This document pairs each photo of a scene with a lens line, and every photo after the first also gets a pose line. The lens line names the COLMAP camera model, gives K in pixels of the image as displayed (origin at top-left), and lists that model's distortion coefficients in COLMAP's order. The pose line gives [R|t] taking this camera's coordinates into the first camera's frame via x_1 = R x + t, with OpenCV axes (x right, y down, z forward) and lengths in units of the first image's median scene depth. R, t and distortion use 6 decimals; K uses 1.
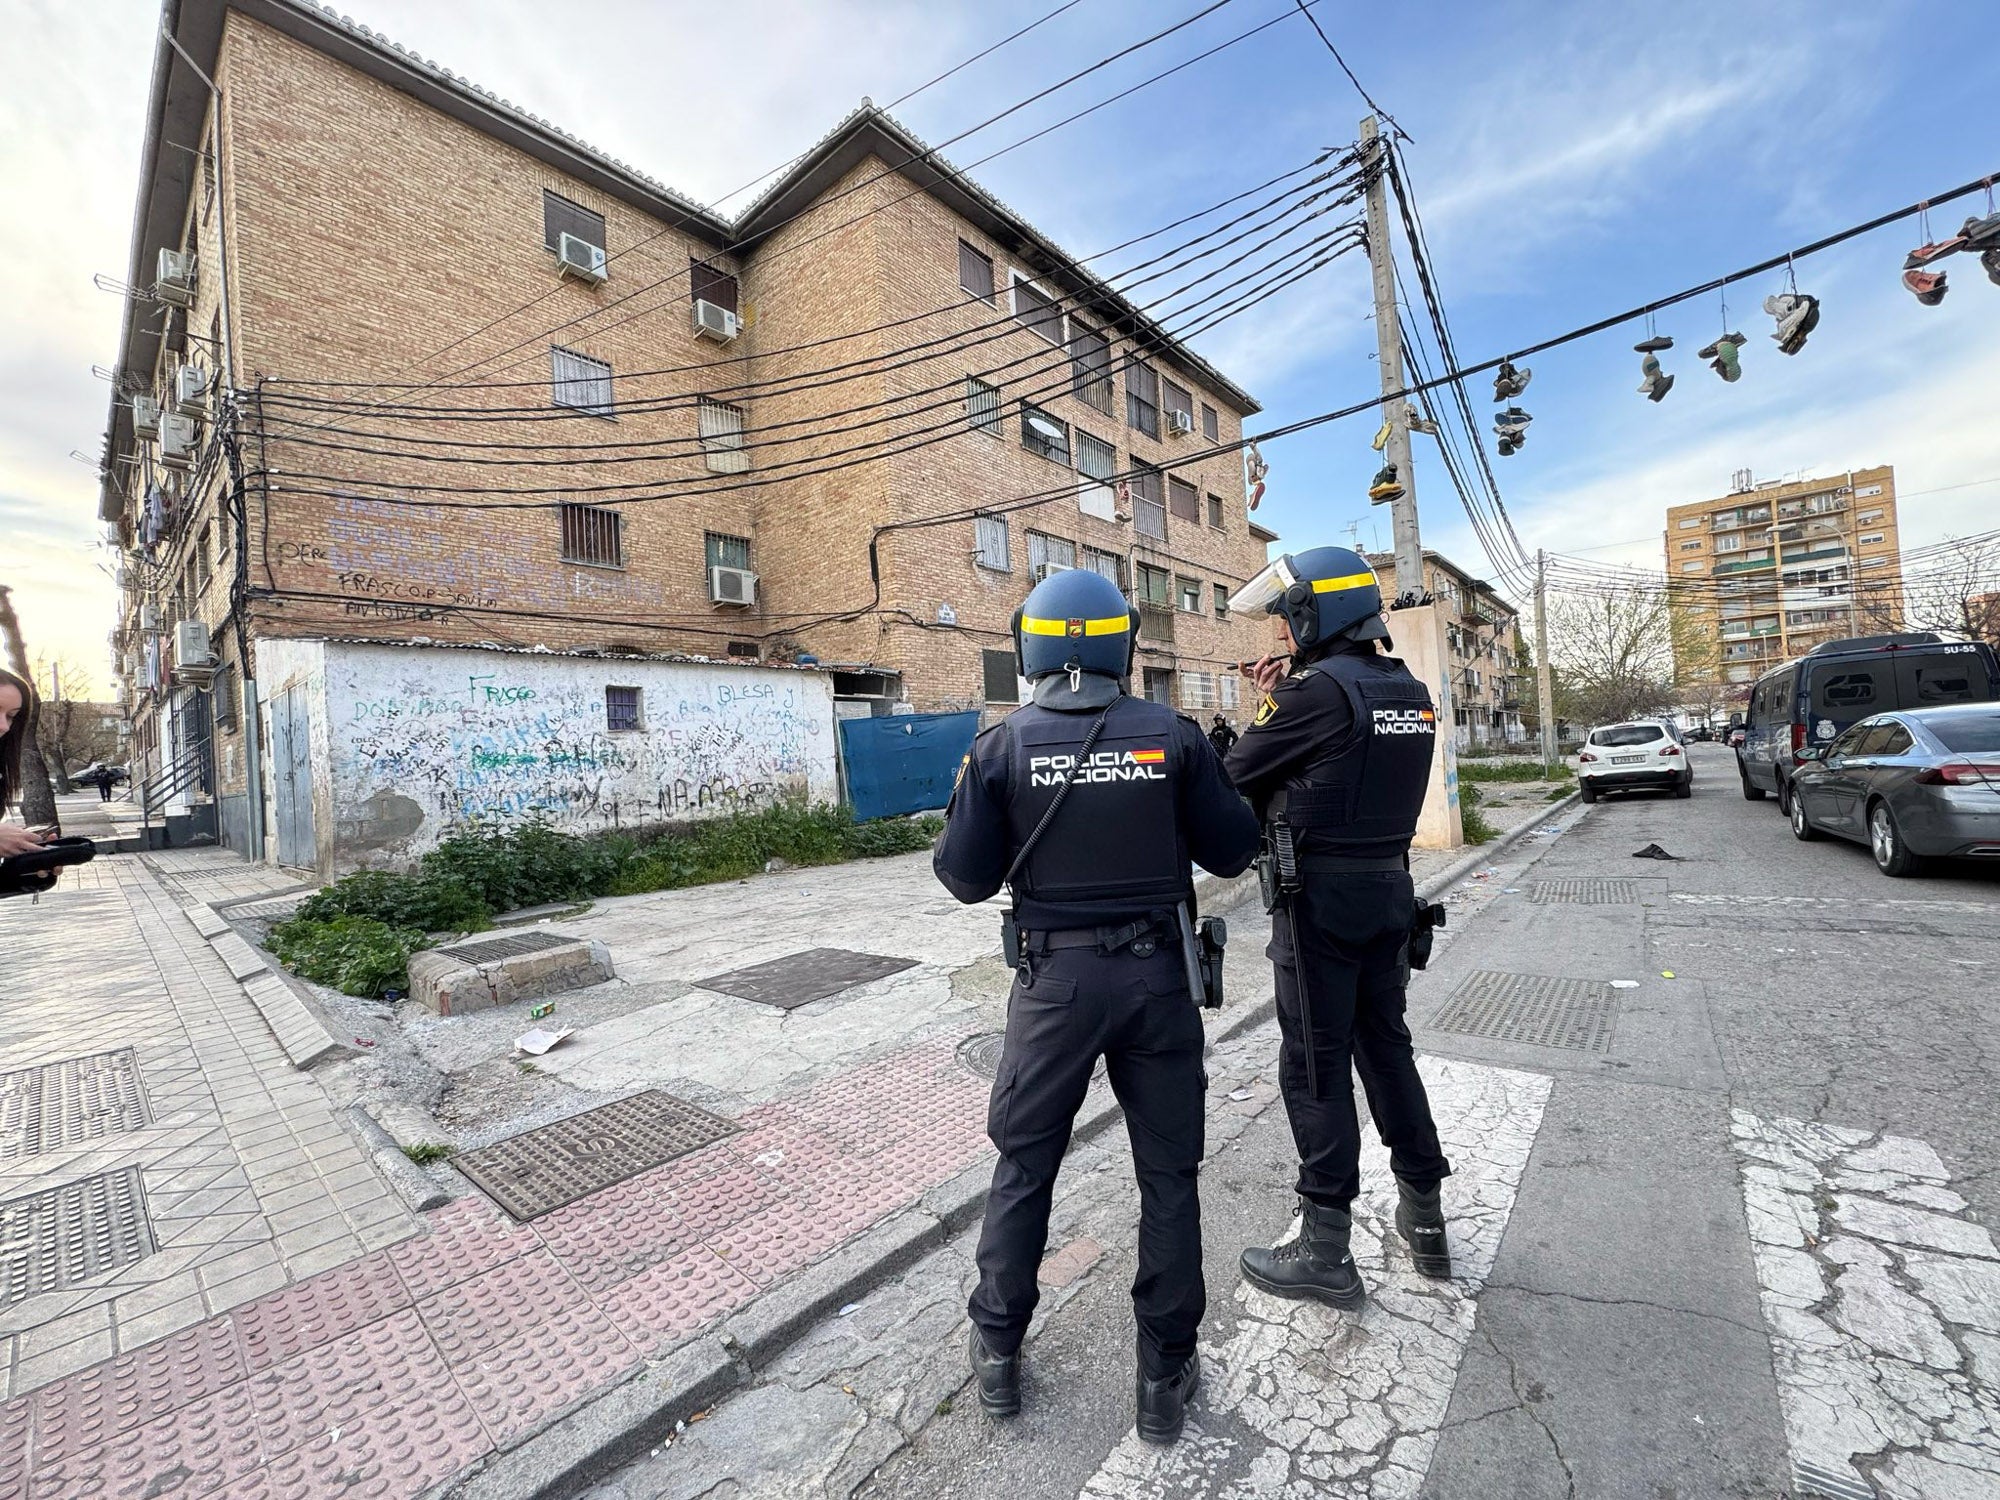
lens RADIAL K [[789.1, 0, 1000.0], [0, 789.1, 750.0], [0, 0, 1]] dist [-0.005616, 0.000754]
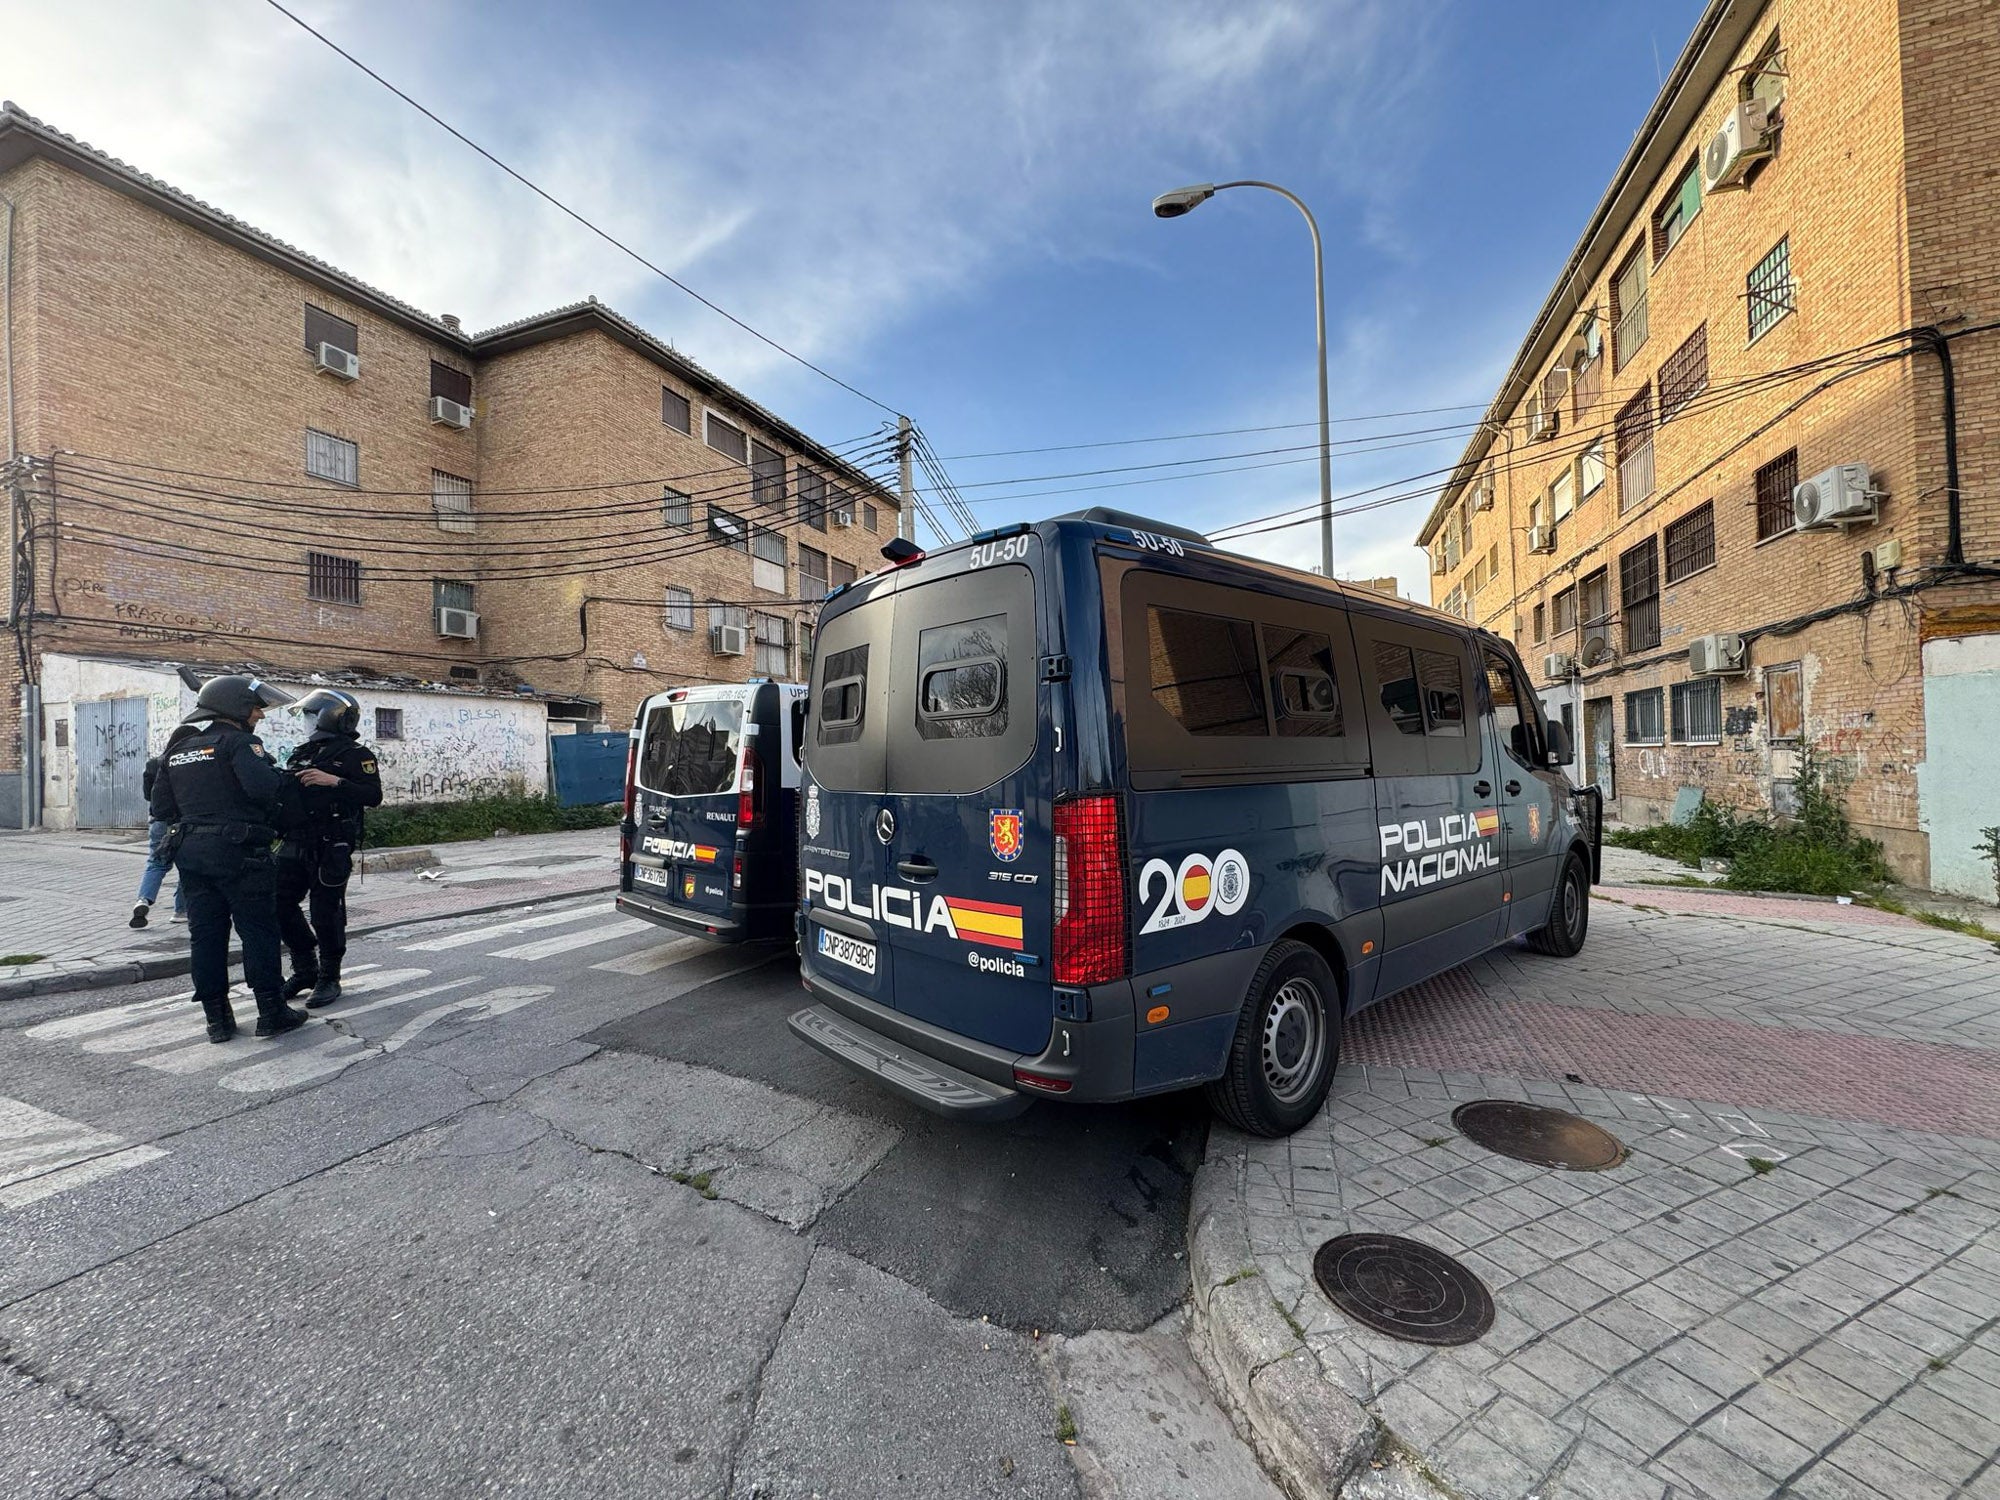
lens RADIAL K [[789.1, 0, 1000.0], [0, 789.1, 750.0], [0, 0, 1]] dist [-0.005616, 0.000754]
pose [[0.940785, 0.040668, 0.336557, 0.074719], [-0.035949, 0.999149, -0.020245, -0.011583], [-0.337094, 0.006947, 0.941446, -0.565655]]
